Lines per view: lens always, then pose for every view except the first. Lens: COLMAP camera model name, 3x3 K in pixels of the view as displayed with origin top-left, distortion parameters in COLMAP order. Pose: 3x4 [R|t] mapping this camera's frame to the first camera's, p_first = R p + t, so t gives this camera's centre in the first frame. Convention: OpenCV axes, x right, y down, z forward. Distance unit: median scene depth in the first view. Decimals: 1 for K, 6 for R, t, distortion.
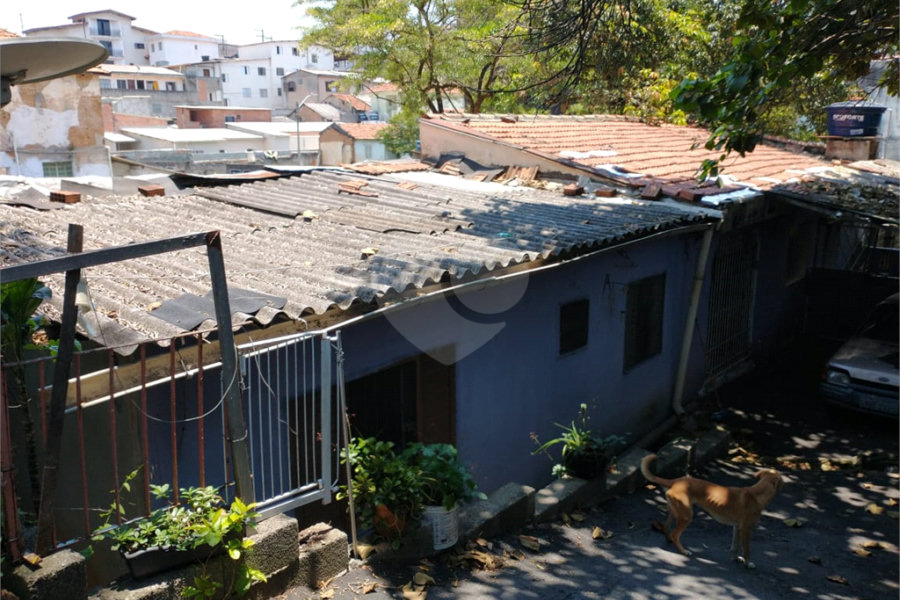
lens RADIAL K [[729.0, 0, 446.3], [0, 729.0, 289.2], [0, 0, 1]] dist [0.031940, -0.082851]
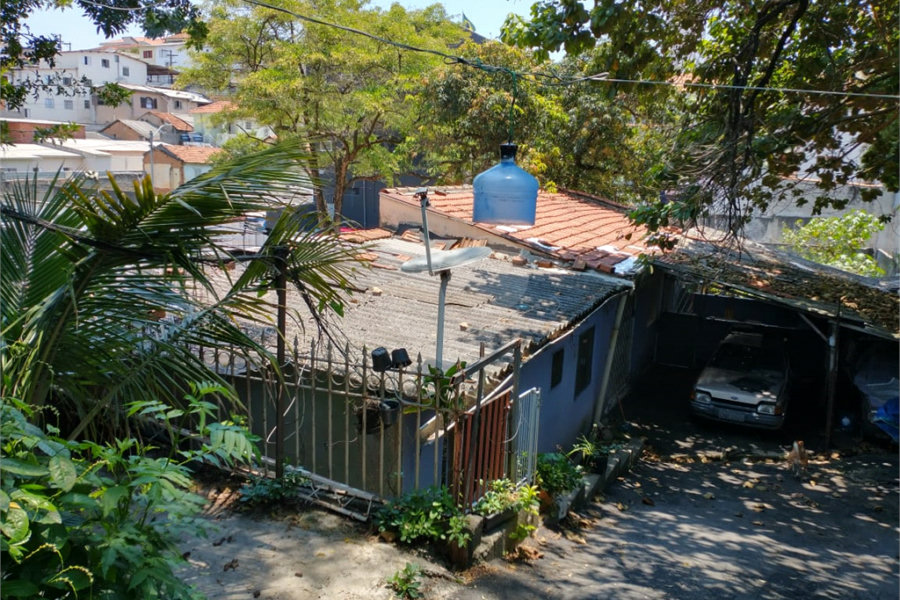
lens RADIAL K [[729.0, 0, 442.6], [0, 729.0, 296.0], [0, 0, 1]] dist [0.031940, -0.082851]
pose [[0.965420, 0.001951, 0.260694, -0.285388], [0.002920, 0.999828, -0.018296, -0.045717], [-0.260685, 0.018425, 0.965248, -0.214363]]
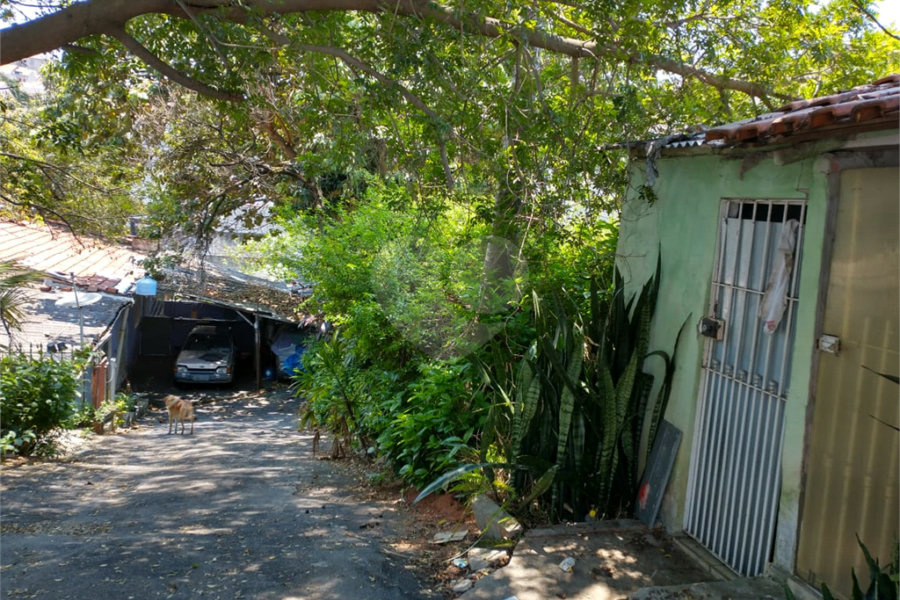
lens RADIAL K [[722.3, 0, 452.7], [0, 722.3, 301.7], [0, 0, 1]] dist [0.054739, -0.119269]
pose [[0.540160, -0.057976, 0.839563, -0.761480], [0.076536, 0.996874, 0.019597, -0.055752], [-0.838075, 0.053671, 0.542909, -0.794235]]
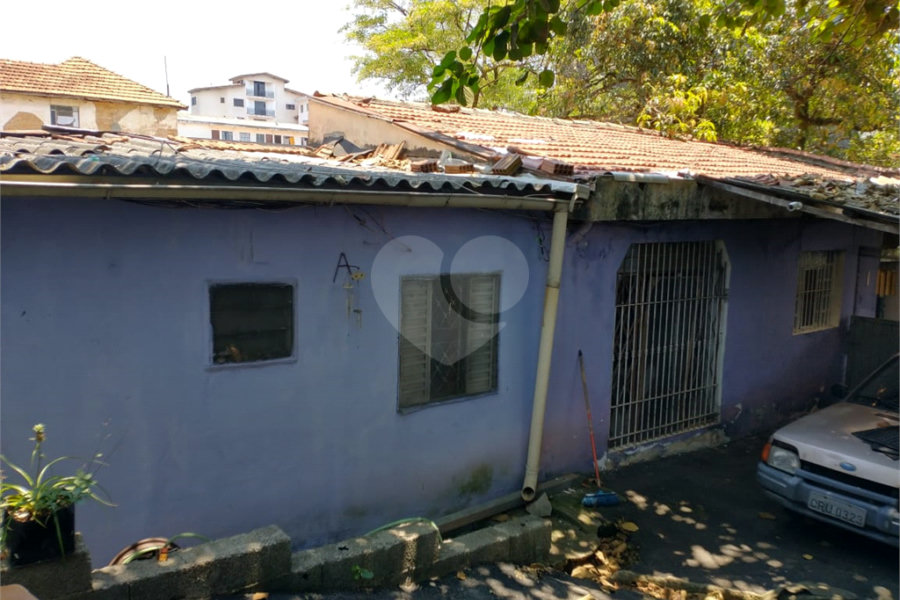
lens RADIAL K [[729.0, 0, 451.4], [0, 729.0, 290.0], [0, 0, 1]] dist [0.031940, -0.082851]
pose [[0.979392, 0.055197, -0.194280, 0.331644], [-0.072451, 0.993925, -0.082852, 0.044114], [0.188527, 0.095220, 0.977441, 0.282734]]
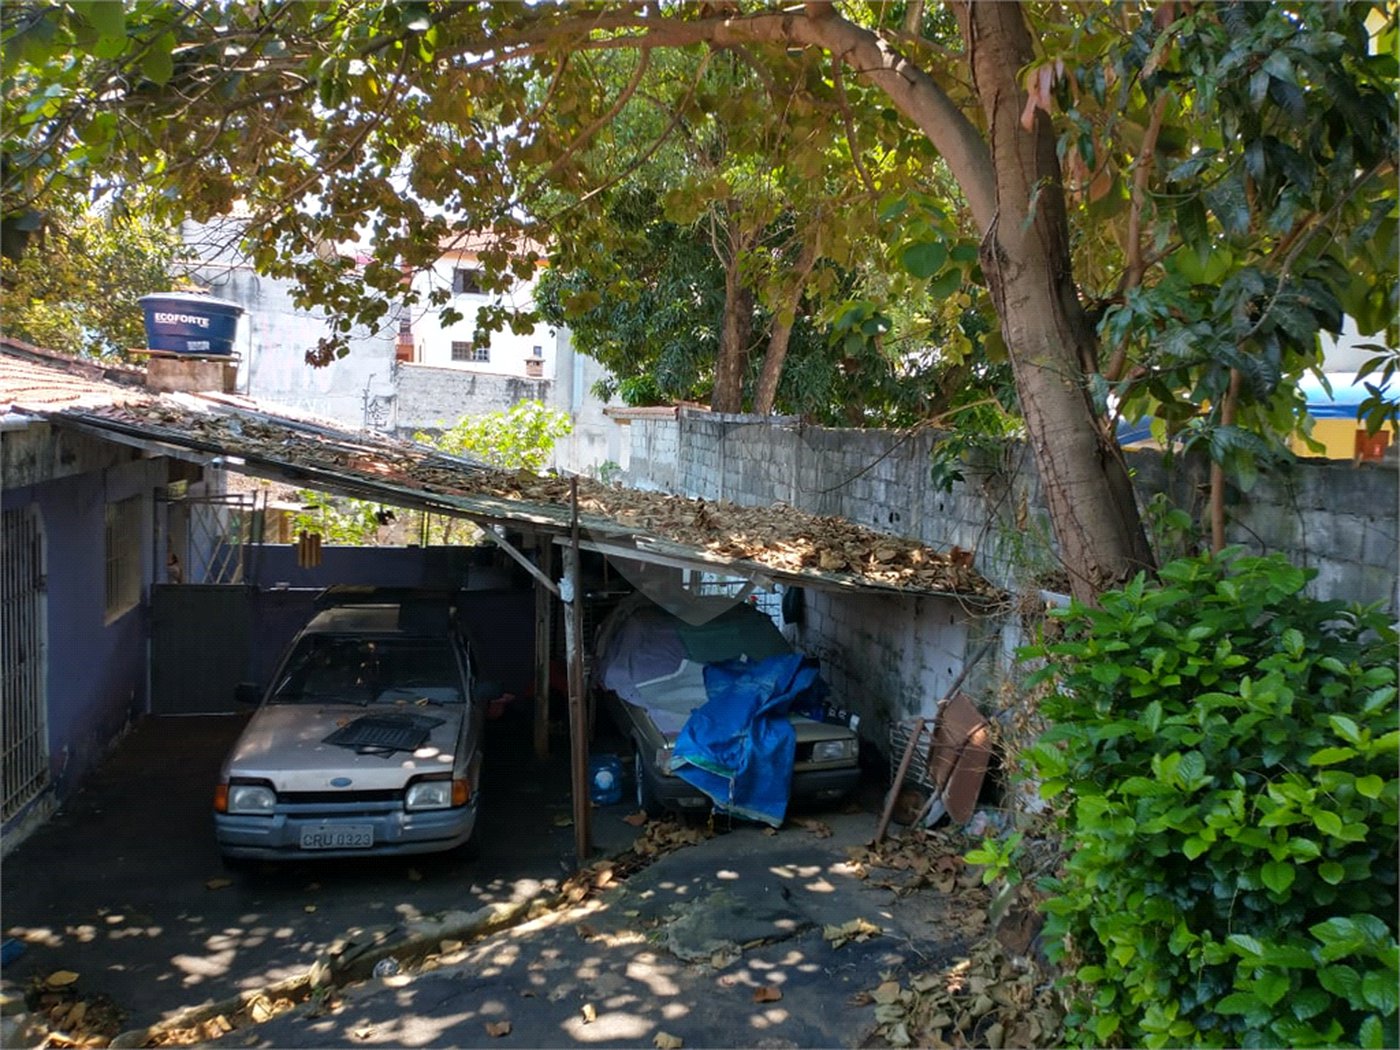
lens RADIAL K [[1132.4, 0, 697.1], [0, 1132.4, 525.1], [0, 0, 1]] dist [0.018217, -0.052407]
pose [[0.587271, -0.039423, 0.808430, 0.103155], [0.117262, 0.992419, -0.036789, 0.004516], [-0.800851, 0.116403, 0.587441, 0.277271]]
